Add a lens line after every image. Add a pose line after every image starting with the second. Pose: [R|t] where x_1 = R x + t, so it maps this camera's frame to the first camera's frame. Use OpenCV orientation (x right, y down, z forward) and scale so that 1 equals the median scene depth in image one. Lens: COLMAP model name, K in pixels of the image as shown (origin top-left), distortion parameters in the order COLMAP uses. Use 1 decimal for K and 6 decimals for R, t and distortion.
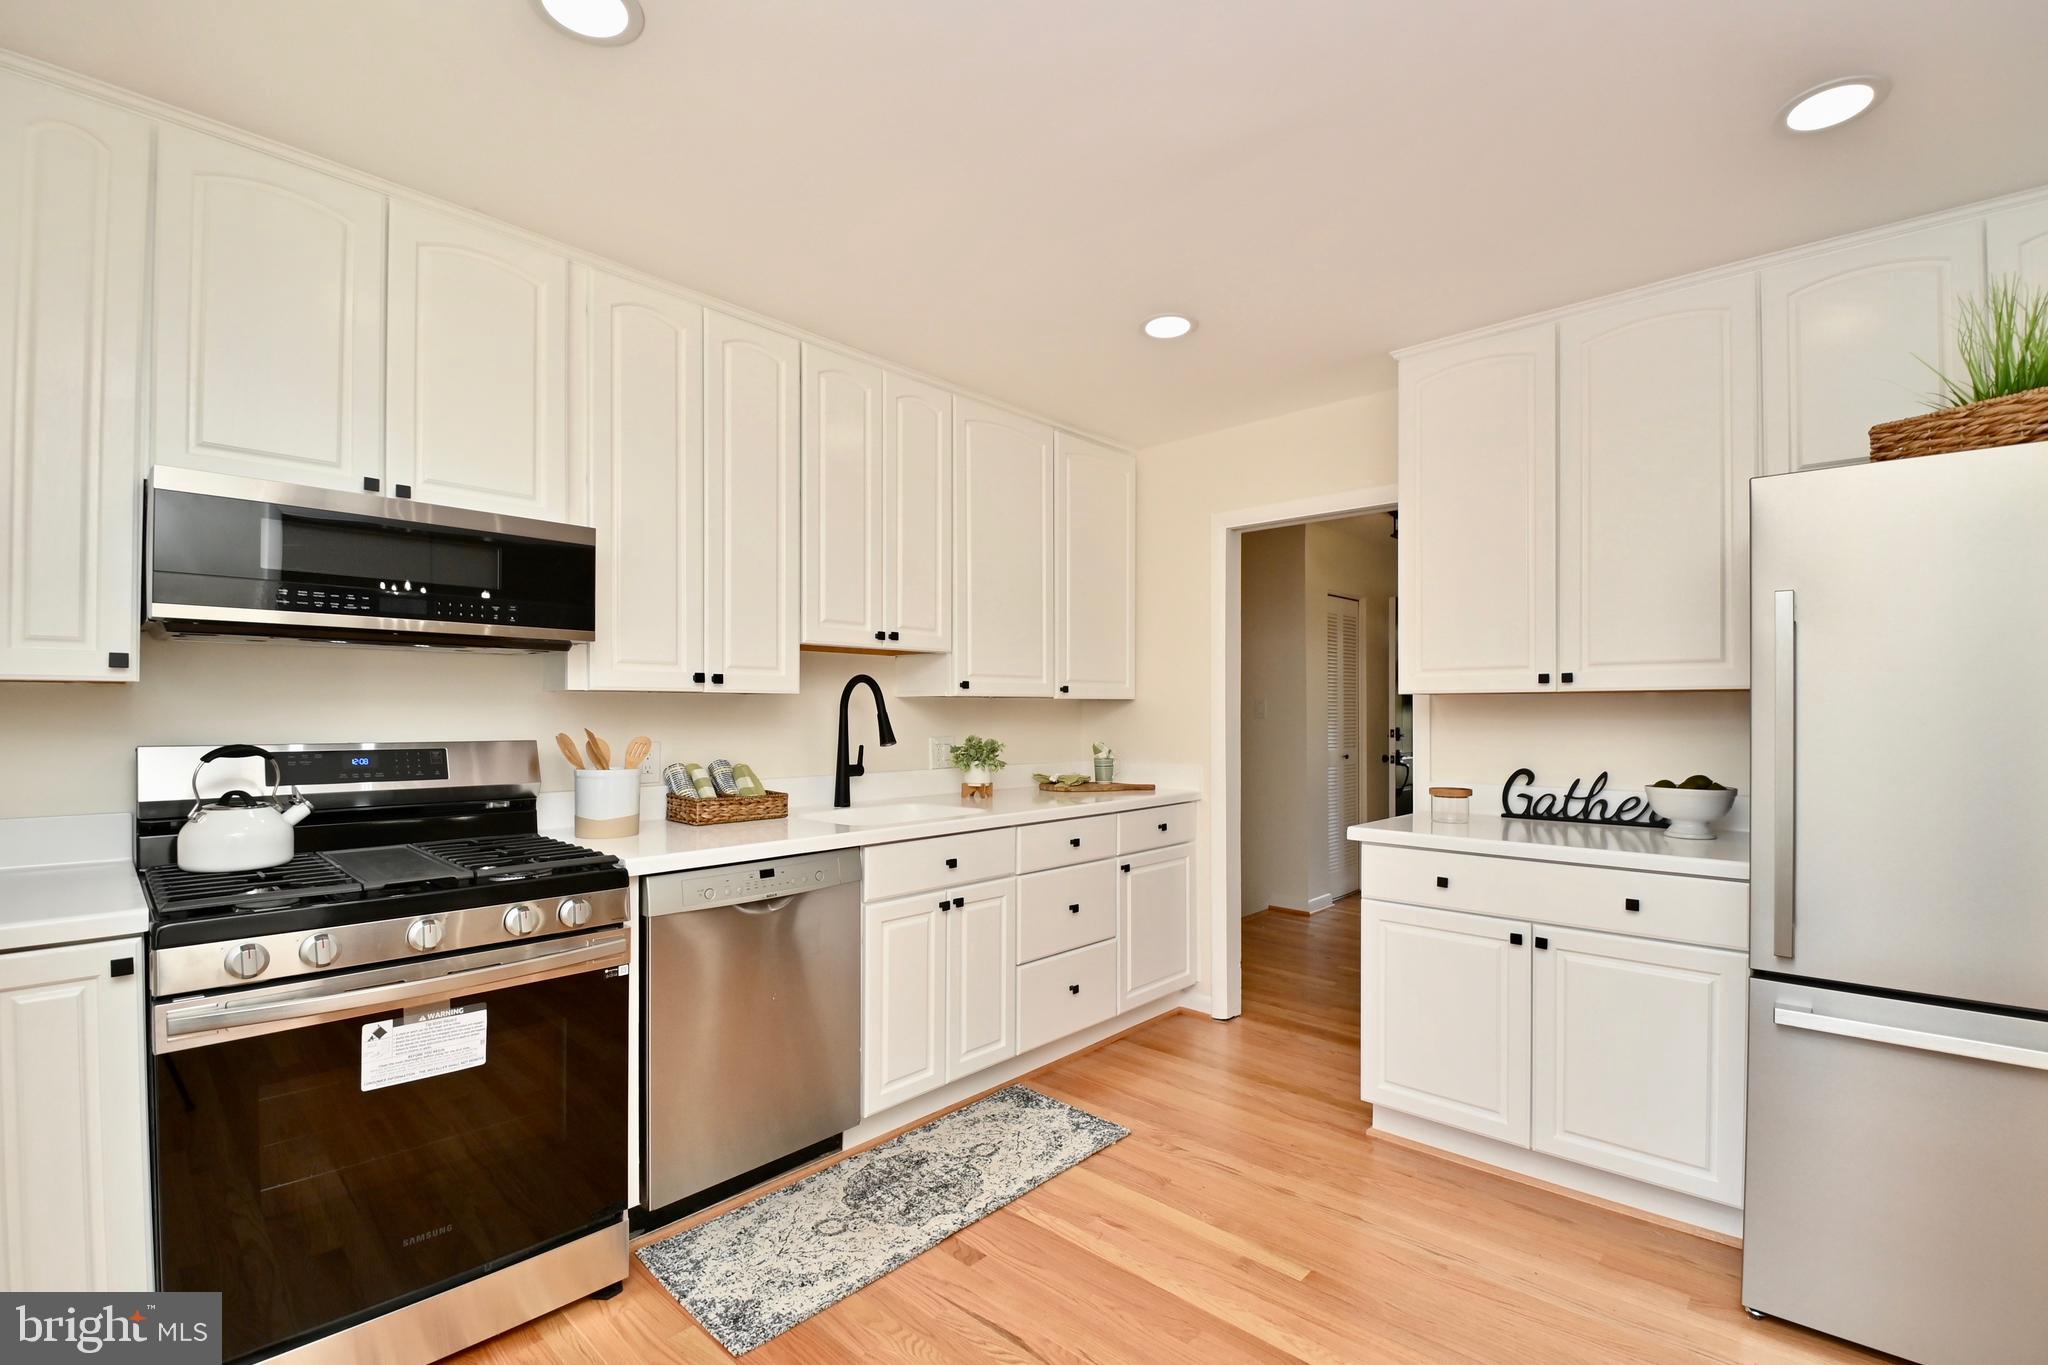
lens RADIAL K [[897.6, 0, 1042.9], [0, 897.6, 708.9], [0, 0, 1]] dist [0.019543, -0.025523]
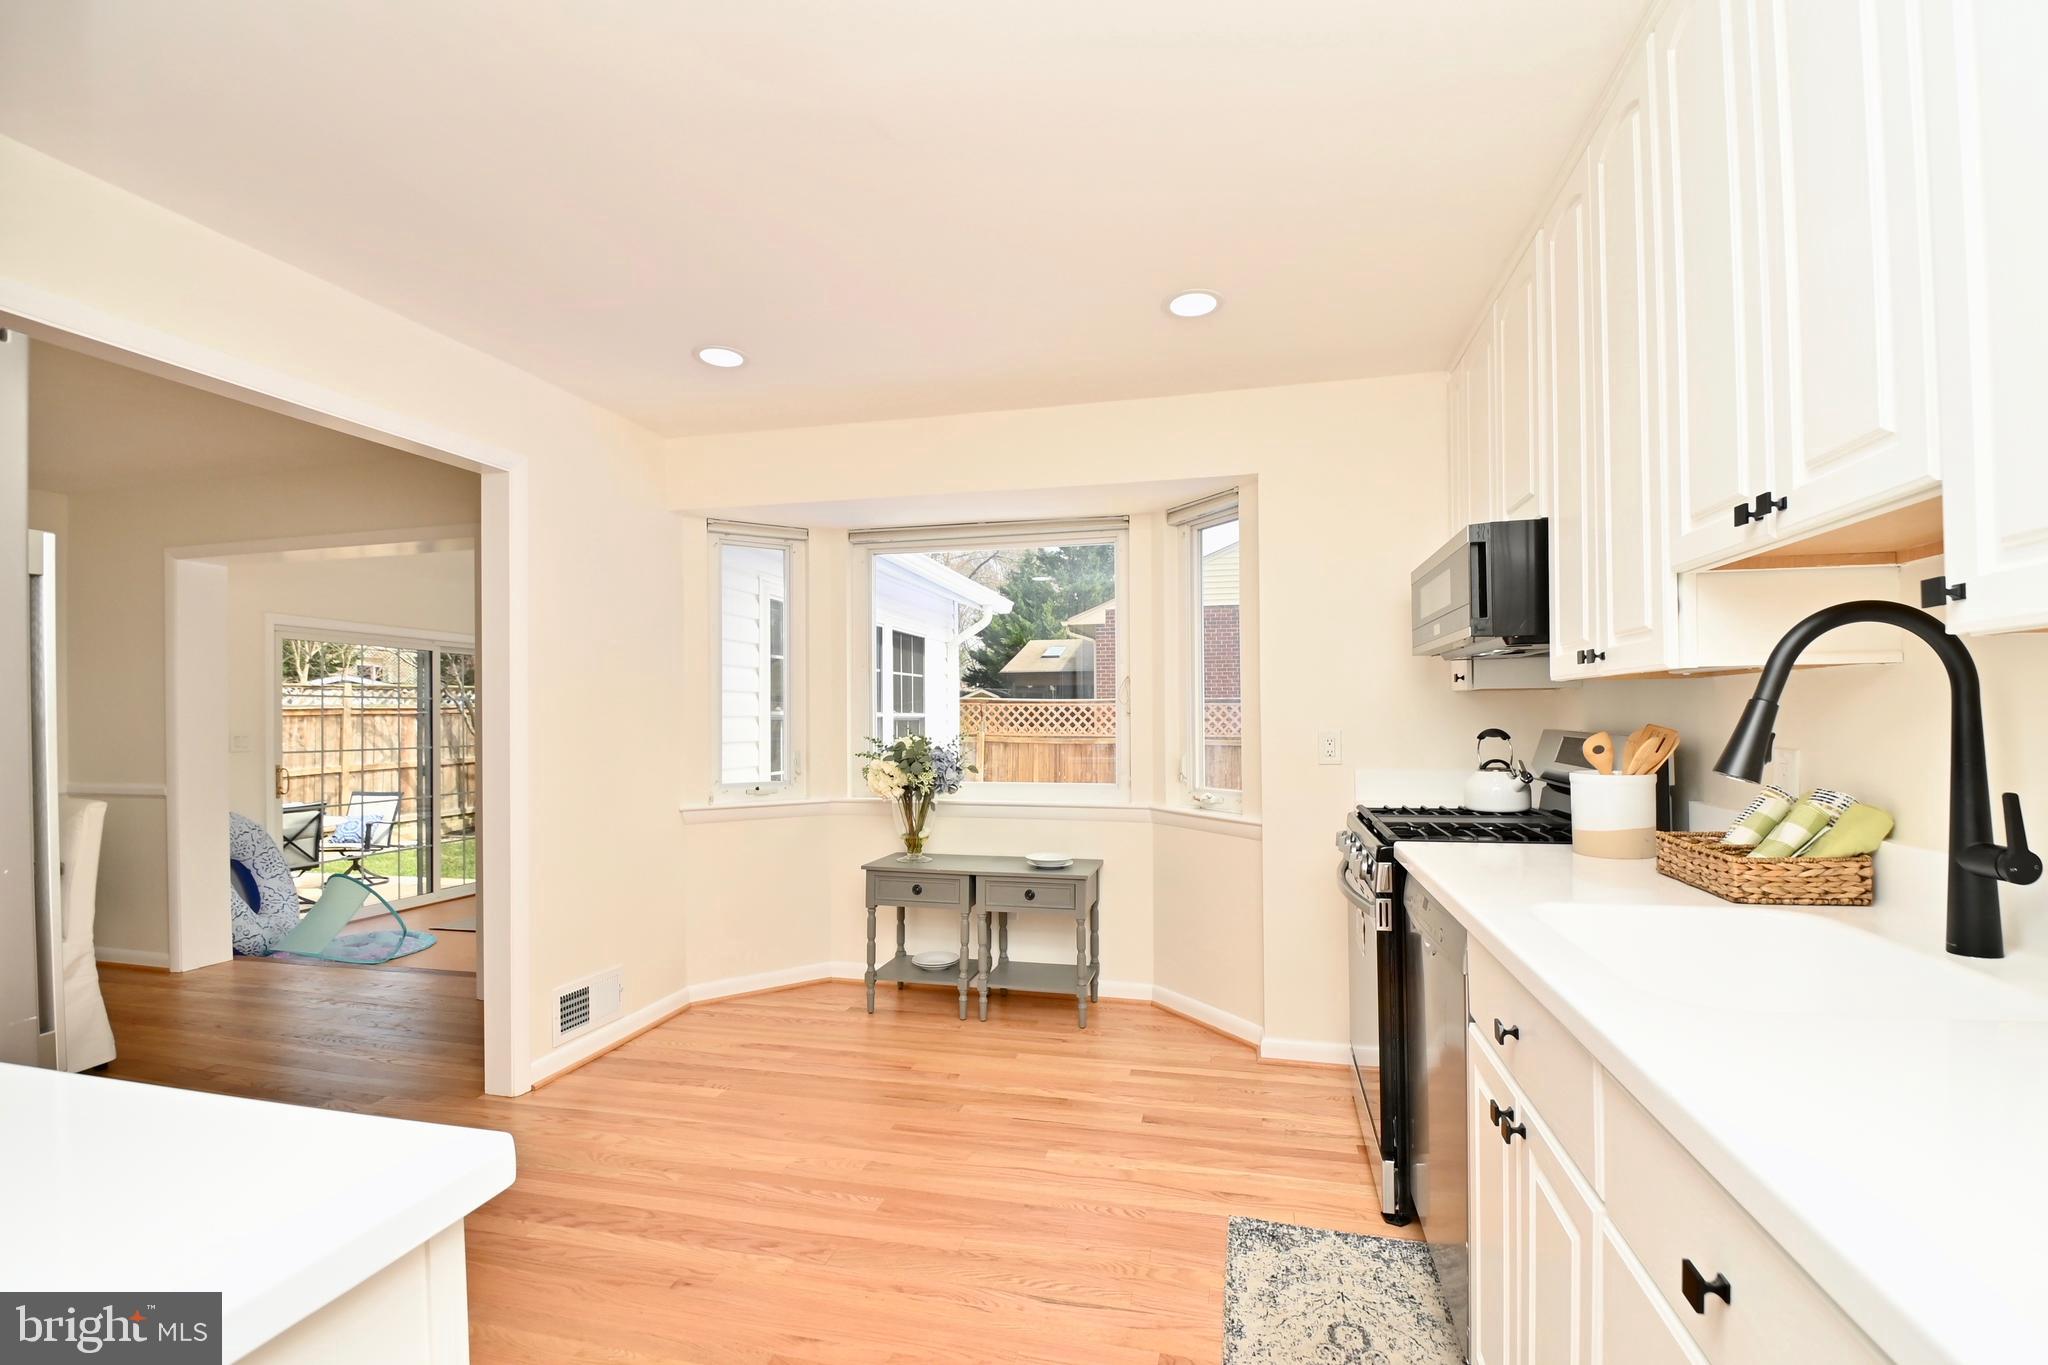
lens RADIAL K [[897.6, 0, 1042.9], [0, 897.6, 708.9], [0, 0, 1]] dist [0.019543, -0.025523]
pose [[-0.872897, 0.005198, -0.487877, 0.366887], [0.009977, 0.999924, -0.007197, 0.007848], [0.487803, -0.011150, -0.872883, 1.445814]]
